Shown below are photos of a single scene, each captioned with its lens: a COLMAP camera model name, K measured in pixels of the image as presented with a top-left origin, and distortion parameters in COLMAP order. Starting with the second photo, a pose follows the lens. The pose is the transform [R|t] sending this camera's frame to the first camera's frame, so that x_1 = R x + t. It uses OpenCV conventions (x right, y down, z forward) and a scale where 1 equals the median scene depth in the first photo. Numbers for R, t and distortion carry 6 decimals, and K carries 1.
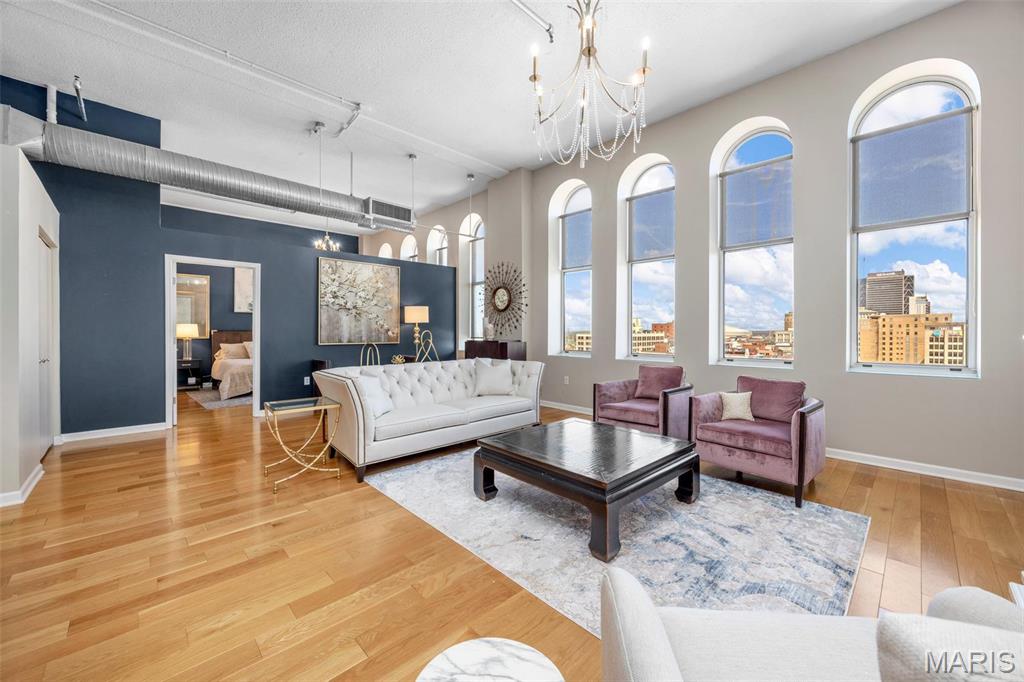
lens RADIAL K [[393.3, 0, 513.8], [0, 393.3, 333.4], [0, 0, 1]] dist [-0.003827, -0.000138]
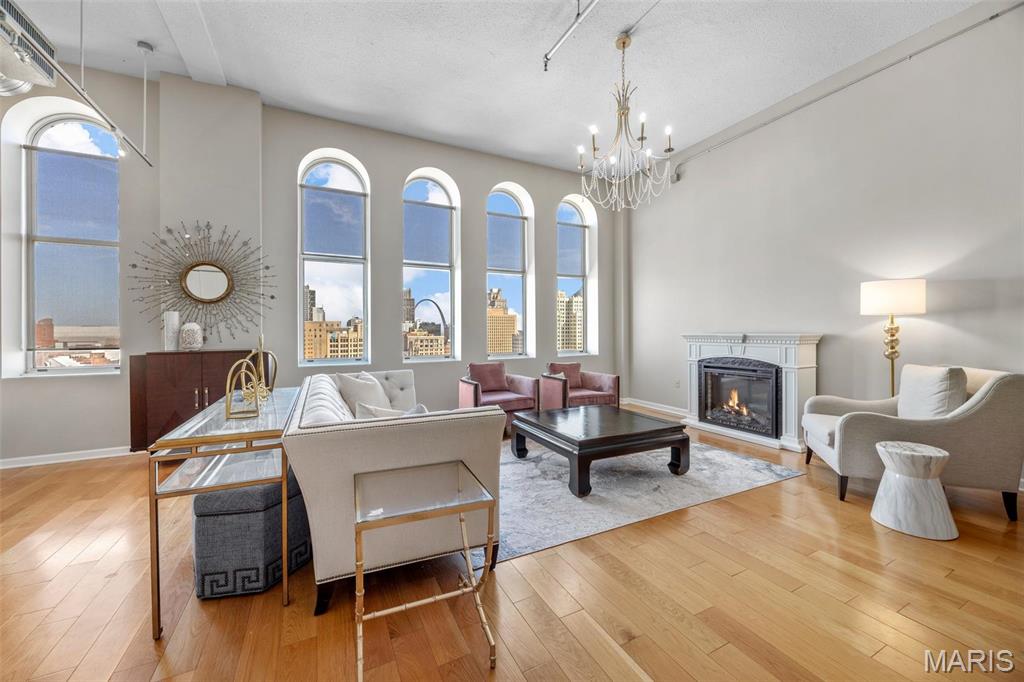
lens RADIAL K [[393.3, 0, 513.8], [0, 393.3, 333.4], [0, 0, 1]] dist [-0.003827, -0.000138]
pose [[0.298965, -0.002458, 0.954261, -0.465929], [0.011570, 0.999933, -0.001049, -0.002506], [-0.954194, 0.011355, 0.298974, 0.361322]]
